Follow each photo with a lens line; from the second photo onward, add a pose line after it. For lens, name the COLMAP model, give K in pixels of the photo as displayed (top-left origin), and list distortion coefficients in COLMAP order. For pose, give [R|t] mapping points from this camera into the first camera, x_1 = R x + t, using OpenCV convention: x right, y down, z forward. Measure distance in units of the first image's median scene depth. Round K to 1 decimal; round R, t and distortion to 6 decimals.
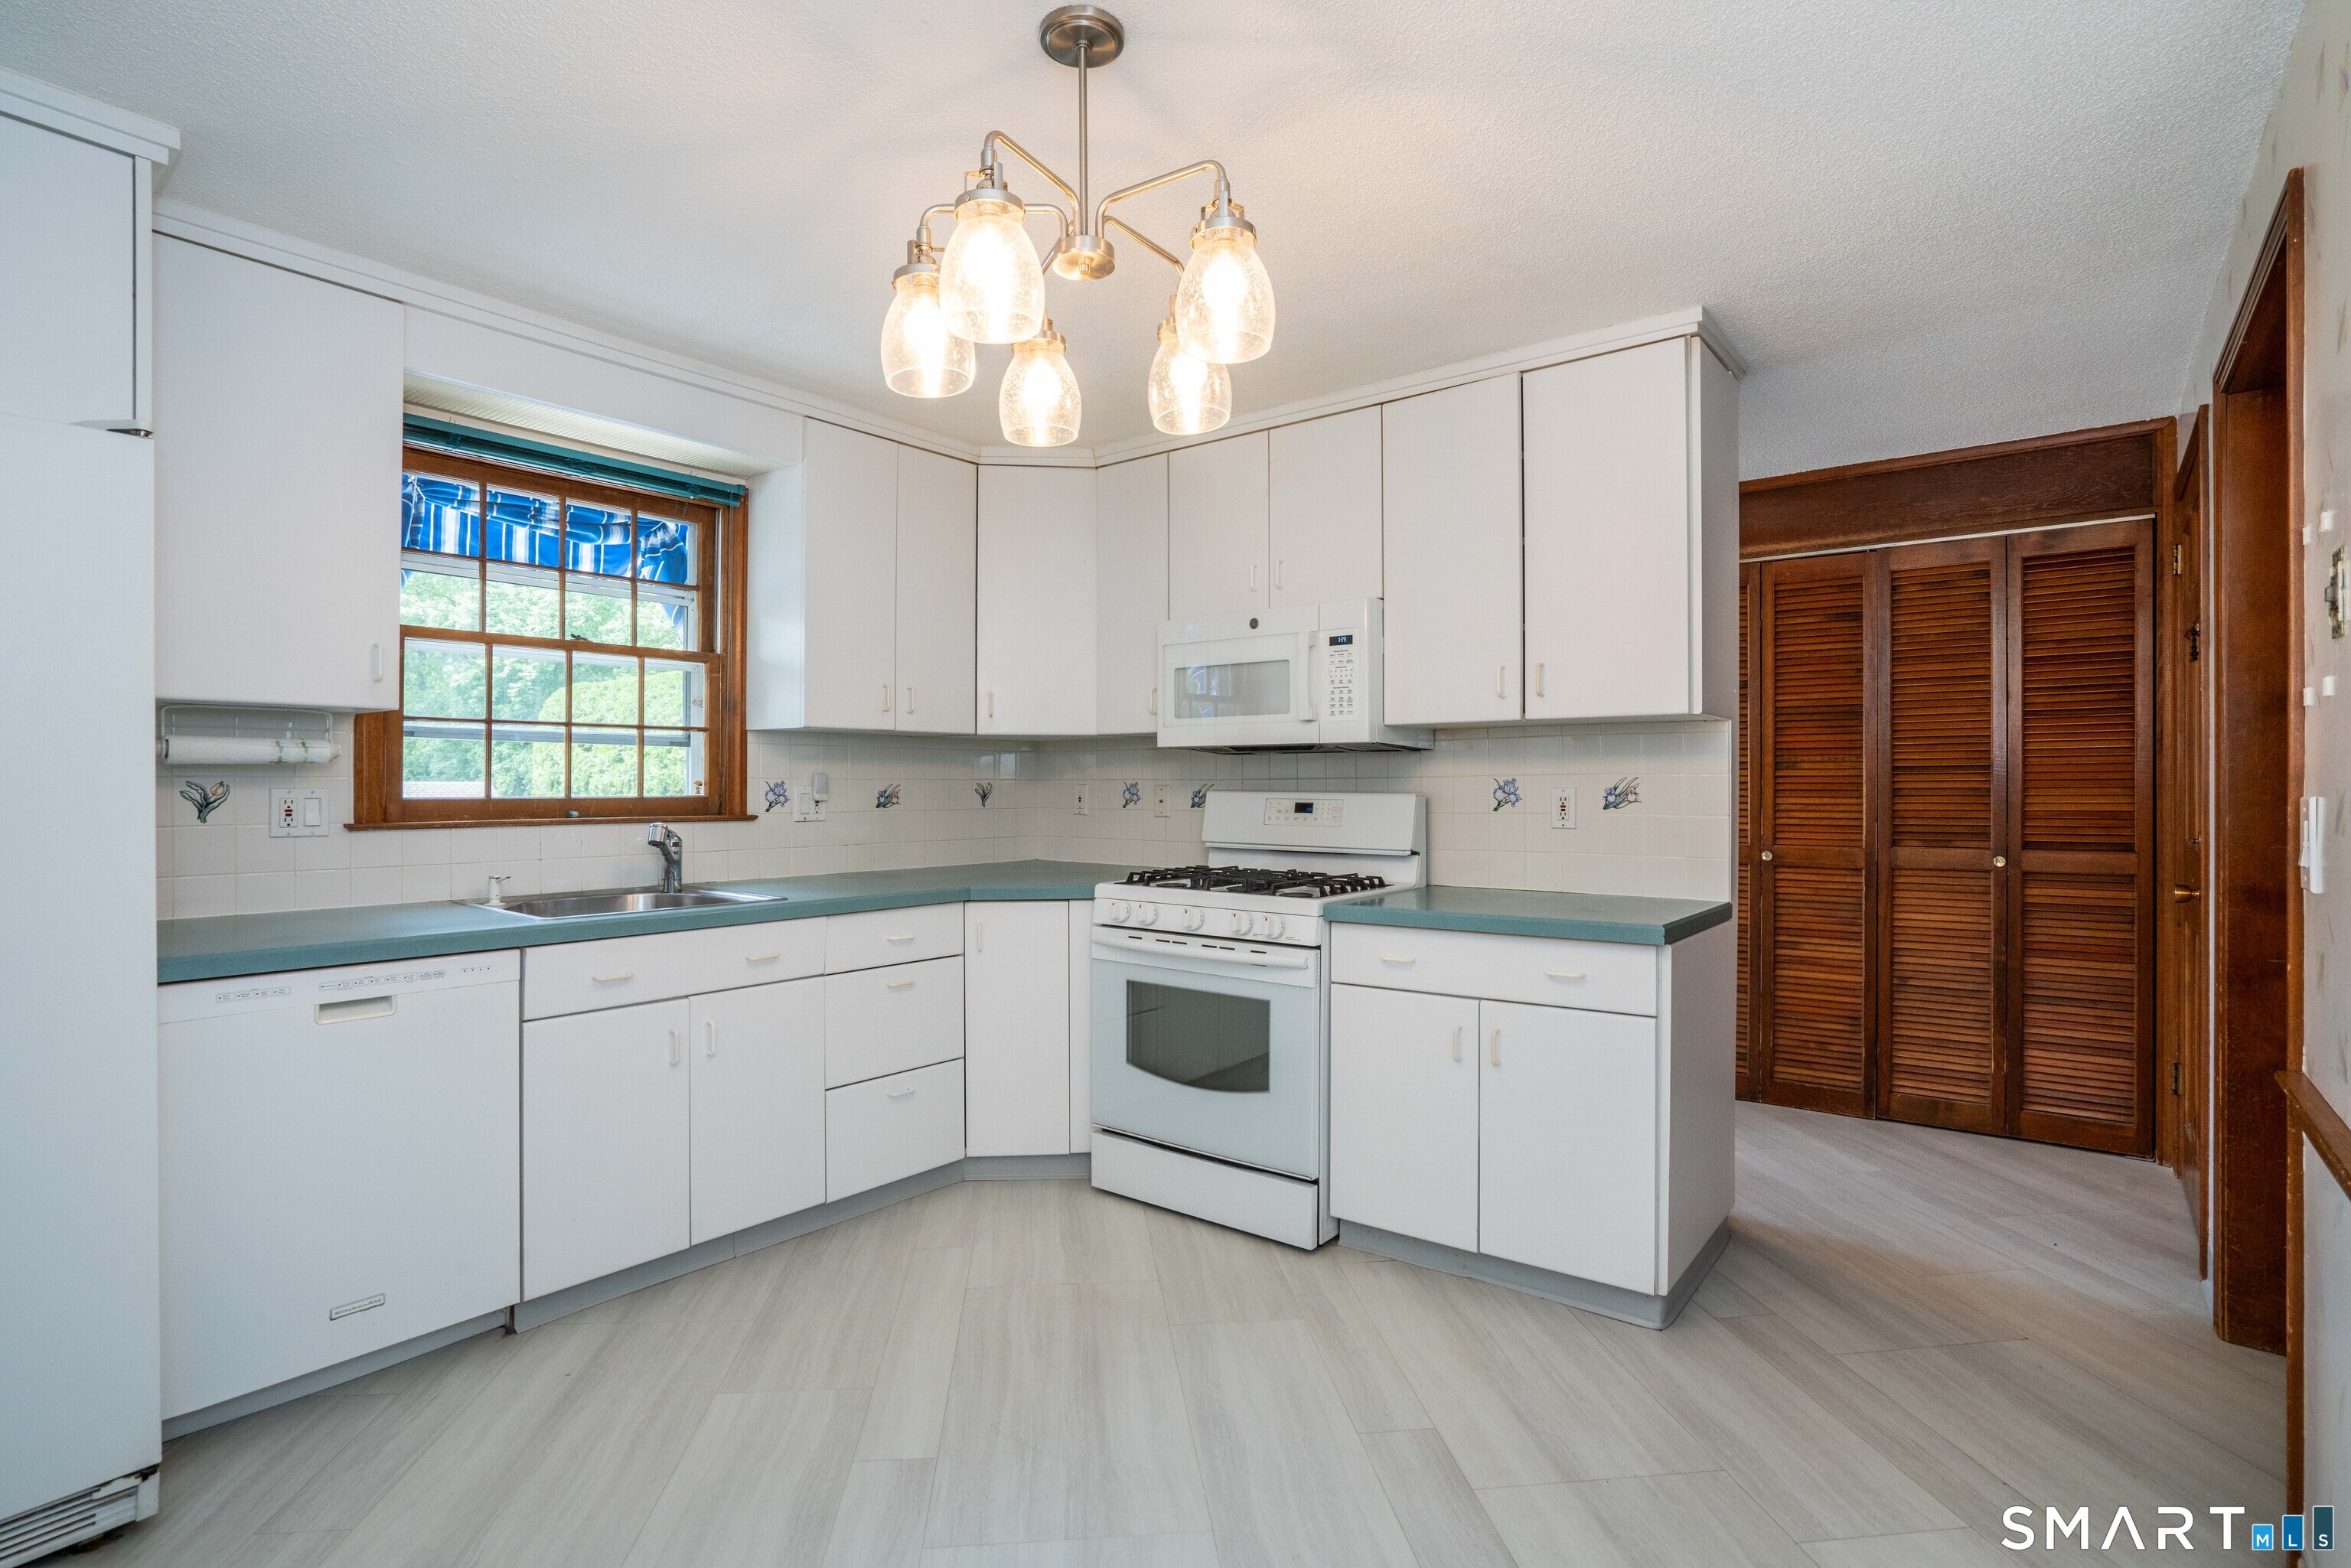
lens RADIAL K [[1162.2, 0, 1175.5], [0, 1162.2, 784.0], [0, 0, 1]] dist [0.000136, 0.000406]
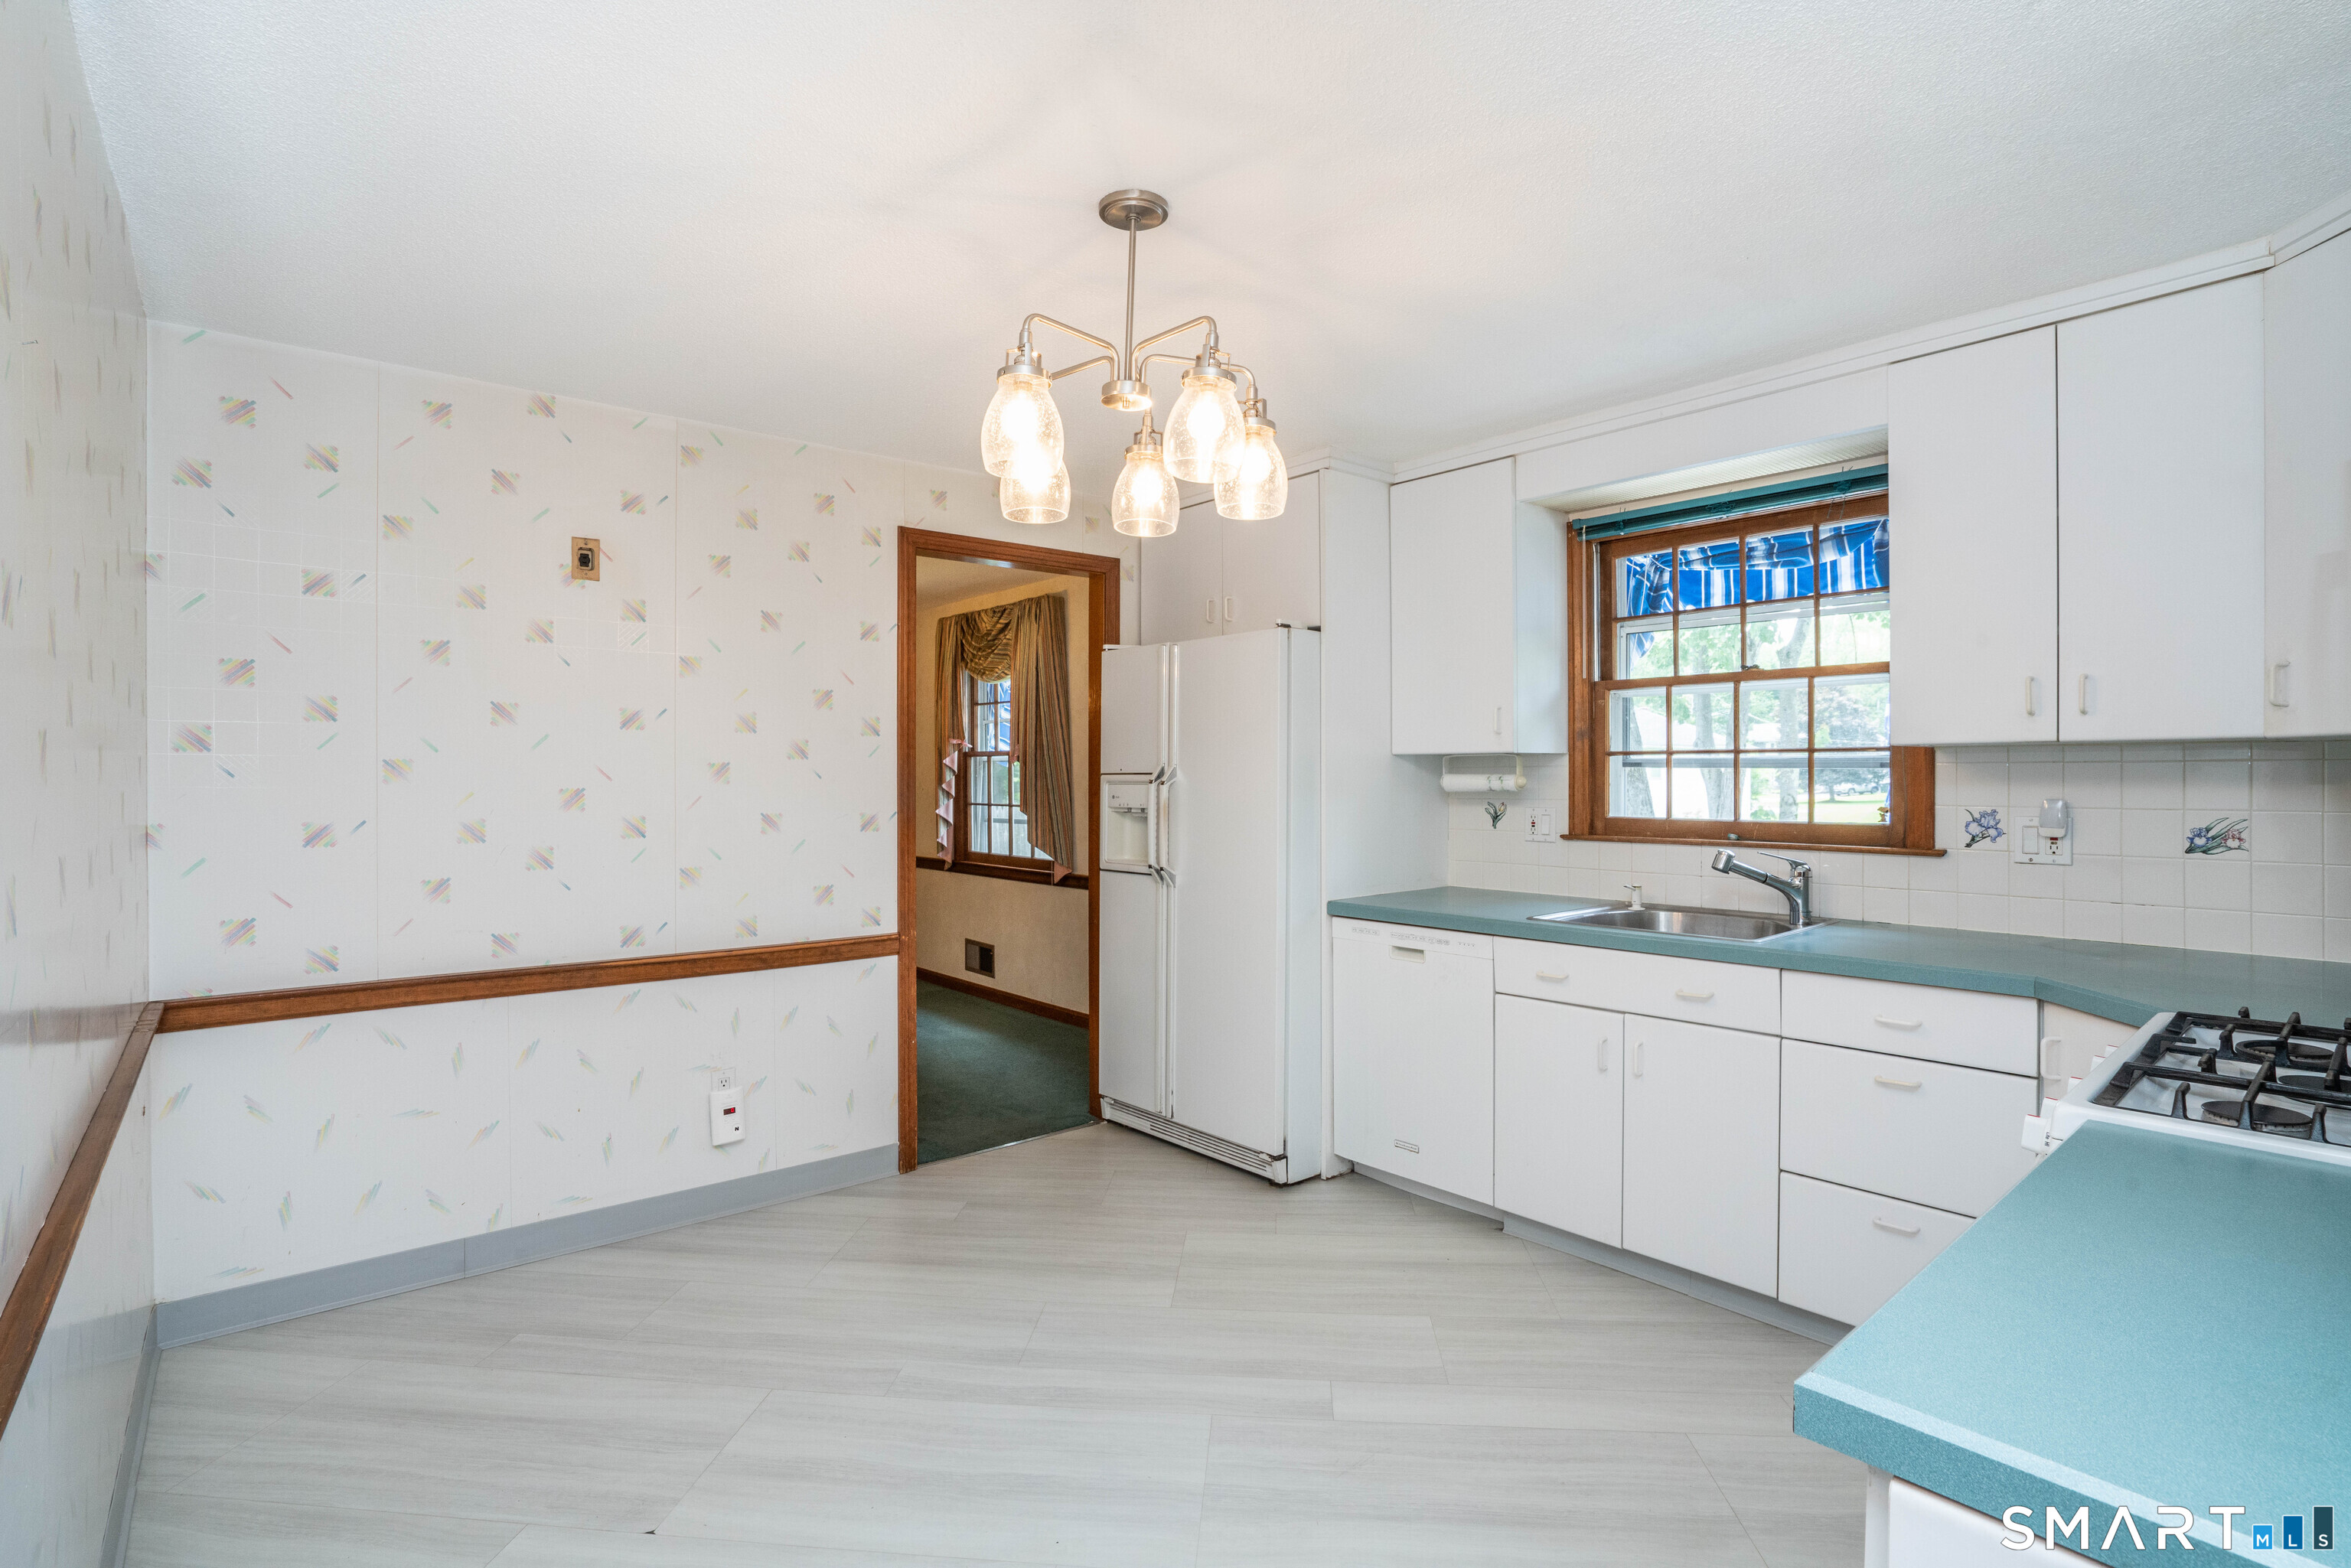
lens RADIAL K [[1125.6, 0, 1175.5], [0, 1125.6, 784.0], [0, 0, 1]] dist [-0.002625, -0.000270]
pose [[-0.180887, -0.006439, -0.983483, 0.574909], [-0.011149, 0.999928, -0.004496, -0.011514], [0.983441, 0.010151, -0.180946, 0.682337]]
